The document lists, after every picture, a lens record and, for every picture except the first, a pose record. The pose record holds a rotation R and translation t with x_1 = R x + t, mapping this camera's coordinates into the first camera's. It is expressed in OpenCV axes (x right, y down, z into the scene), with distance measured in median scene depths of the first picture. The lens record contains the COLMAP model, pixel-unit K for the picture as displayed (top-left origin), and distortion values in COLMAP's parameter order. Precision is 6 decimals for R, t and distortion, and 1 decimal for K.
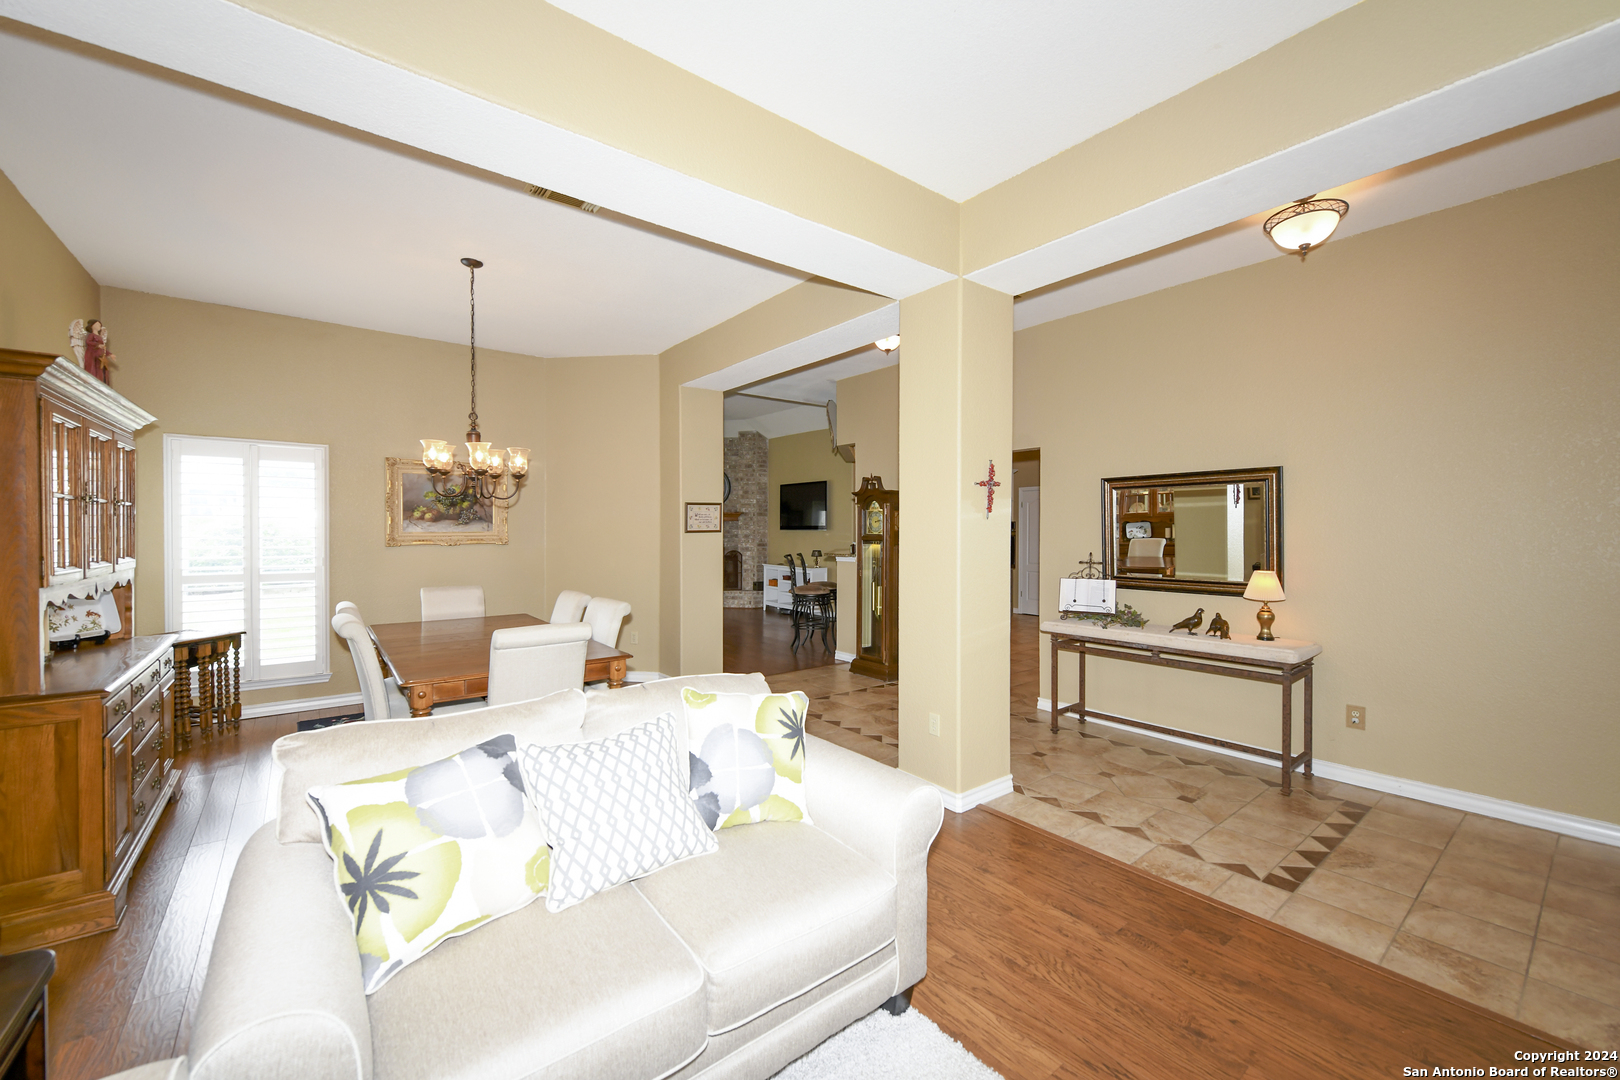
lens RADIAL K [[640.1, 0, 810.0], [0, 640.1, 540.0], [0, 0, 1]] dist [0.000037, -0.000007]
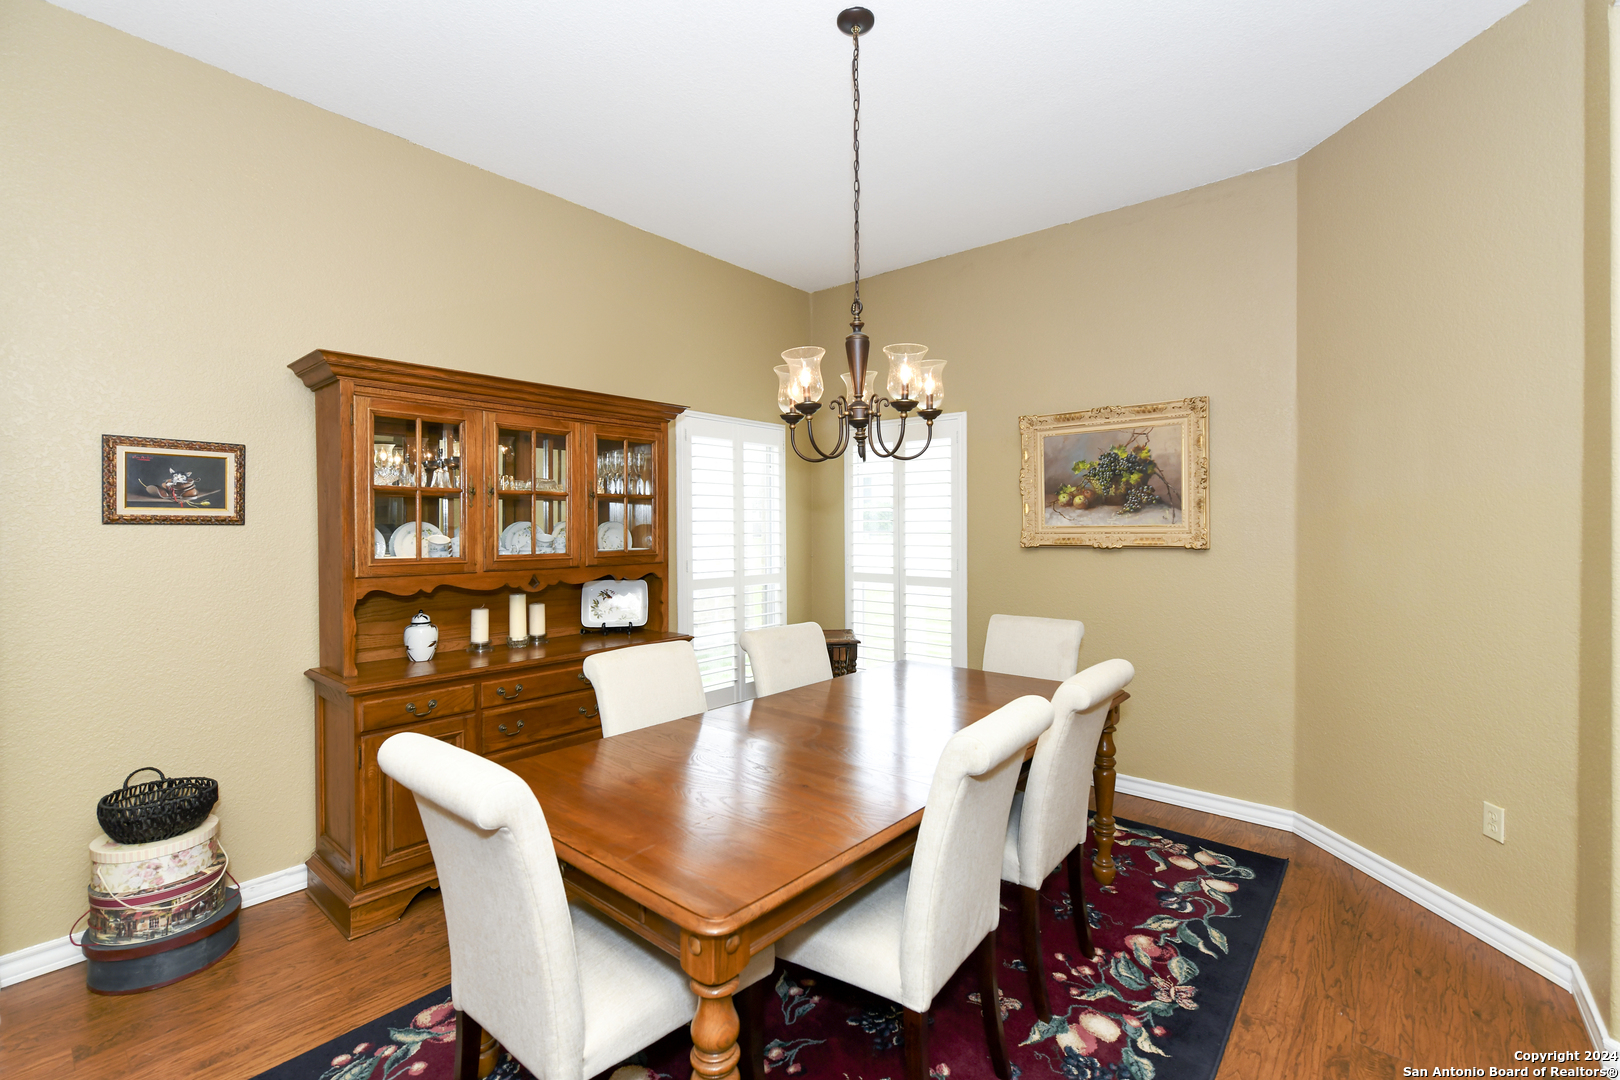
lens RADIAL K [[694.5, 0, 810.0], [0, 694.5, 540.0], [0, 0, 1]] dist [-0.000323, -0.000032]
pose [[0.187327, 0.016436, -0.982160, 0.027903], [-0.009212, 0.999845, 0.014975, -0.005962], [0.982254, 0.006243, 0.187449, 0.615754]]
